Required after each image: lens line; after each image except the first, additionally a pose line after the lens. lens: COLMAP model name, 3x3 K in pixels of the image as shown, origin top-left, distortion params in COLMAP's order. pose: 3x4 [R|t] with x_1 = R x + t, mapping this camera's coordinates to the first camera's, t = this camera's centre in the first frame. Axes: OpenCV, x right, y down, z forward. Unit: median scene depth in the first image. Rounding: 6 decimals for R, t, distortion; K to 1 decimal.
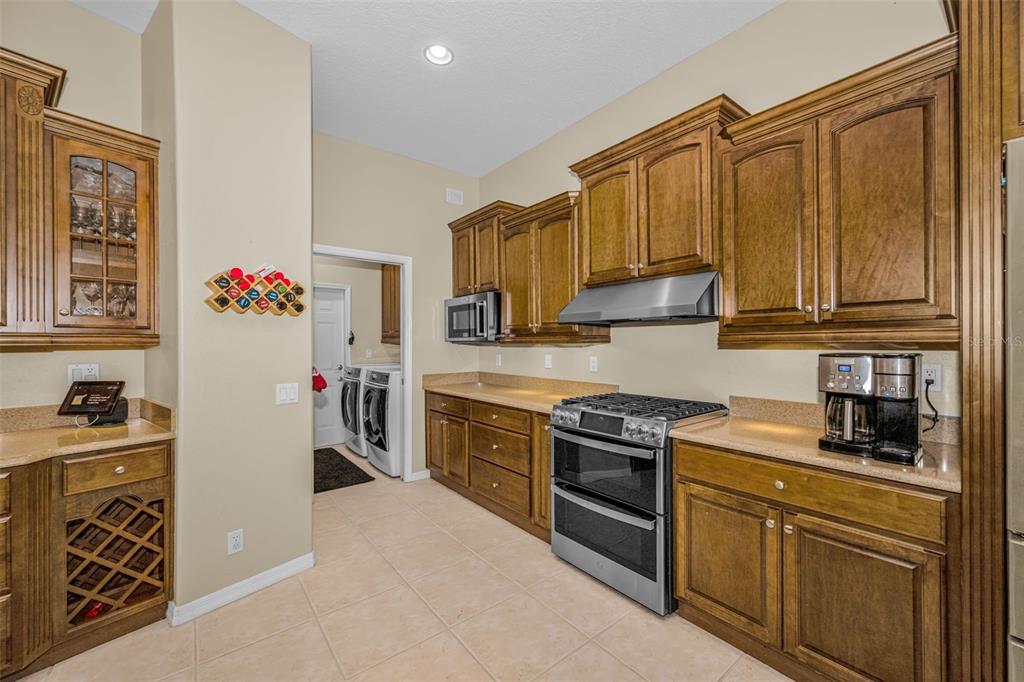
lens RADIAL K [[405.4, 0, 515.9], [0, 405.4, 342.1], [0, 0, 1]] dist [-0.004082, 0.000230]
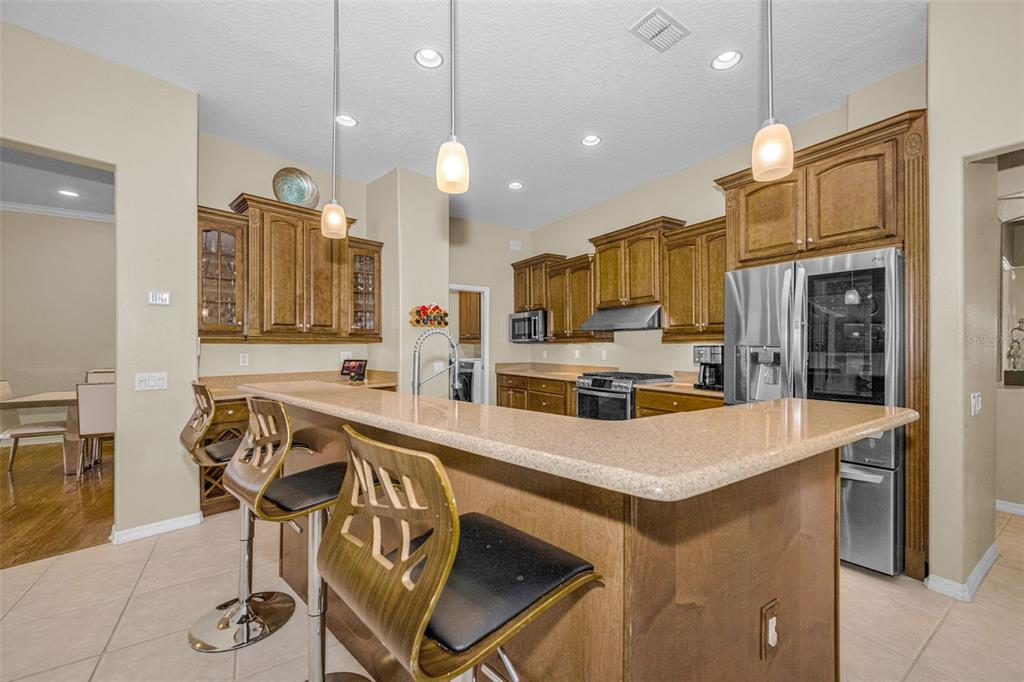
lens RADIAL K [[405.4, 0, 511.1], [0, 405.4, 346.2], [0, 0, 1]] dist [-0.004082, 0.000230]
pose [[0.994633, 0.002177, -0.103444, -0.014477], [-0.001714, 0.999988, 0.004568, 0.011404], [0.103452, -0.004366, 0.994625, -0.699555]]
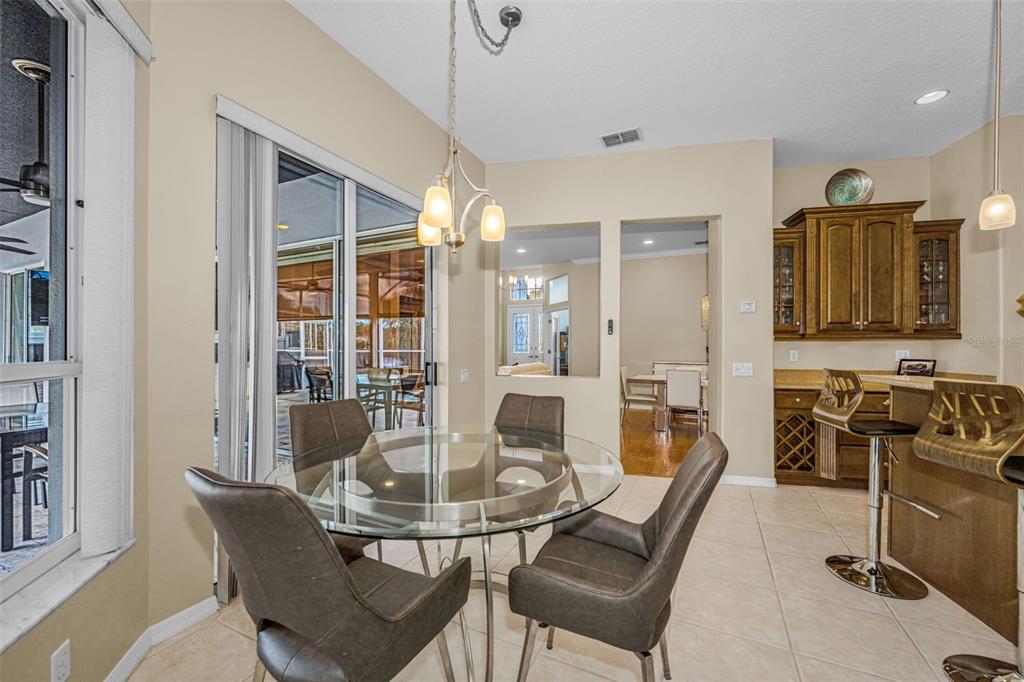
lens RADIAL K [[405.4, 0, 515.5], [0, 405.4, 346.9], [0, 0, 1]] dist [-0.004082, 0.000230]
pose [[0.434382, 0.001188, -0.900728, -0.140070], [0.000922, 0.999998, 0.001763, 0.028415], [0.900729, -0.001596, 0.434380, -1.093209]]
